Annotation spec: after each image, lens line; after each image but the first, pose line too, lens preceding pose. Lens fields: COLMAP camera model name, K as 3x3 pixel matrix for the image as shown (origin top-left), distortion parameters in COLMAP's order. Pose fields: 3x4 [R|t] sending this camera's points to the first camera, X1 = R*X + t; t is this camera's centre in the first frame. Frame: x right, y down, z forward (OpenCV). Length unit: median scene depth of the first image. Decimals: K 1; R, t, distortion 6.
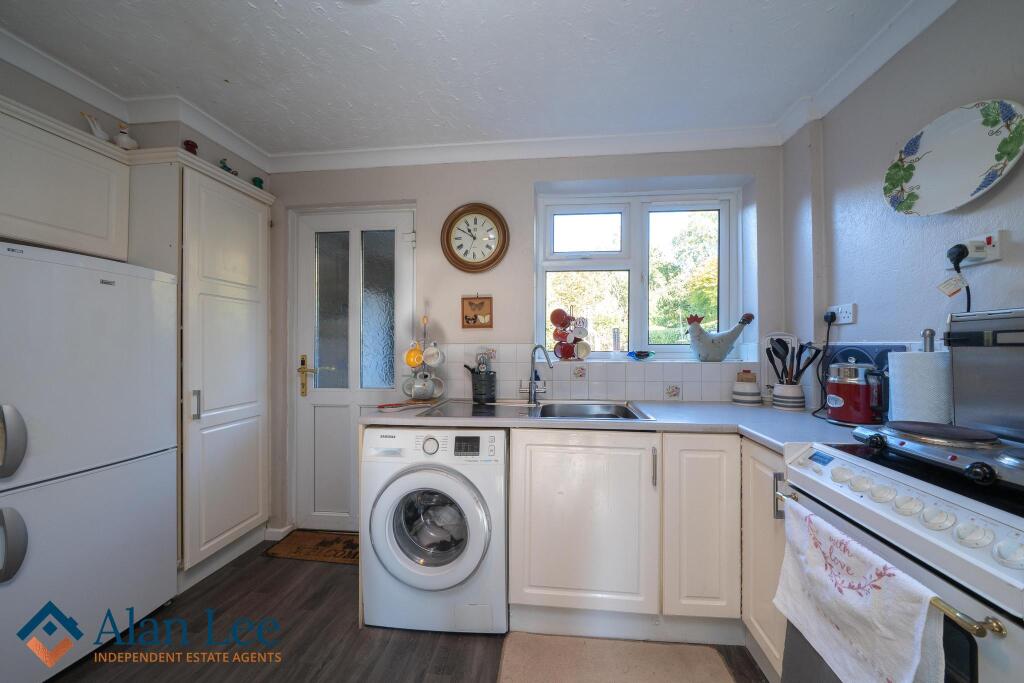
lens RADIAL K [[356.4, 0, 521.1], [0, 356.4, 343.1], [0, 0, 1]] dist [-0.009603, 0.000019]
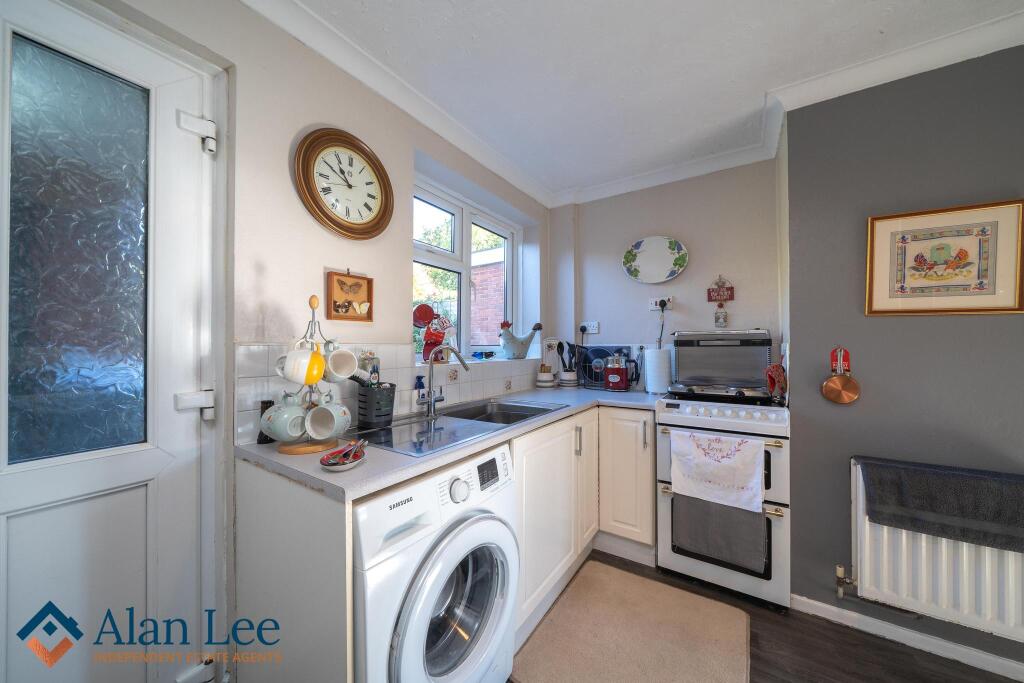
lens RADIAL K [[356.4, 0, 519.3], [0, 356.4, 343.9], [0, 0, 1]] dist [-0.009603, 0.000019]
pose [[0.455419, 0.007095, 0.890249, -0.610036], [-0.004506, 0.999974, -0.005664, 0.005002], [-0.890266, -0.001432, 0.455439, 0.431977]]
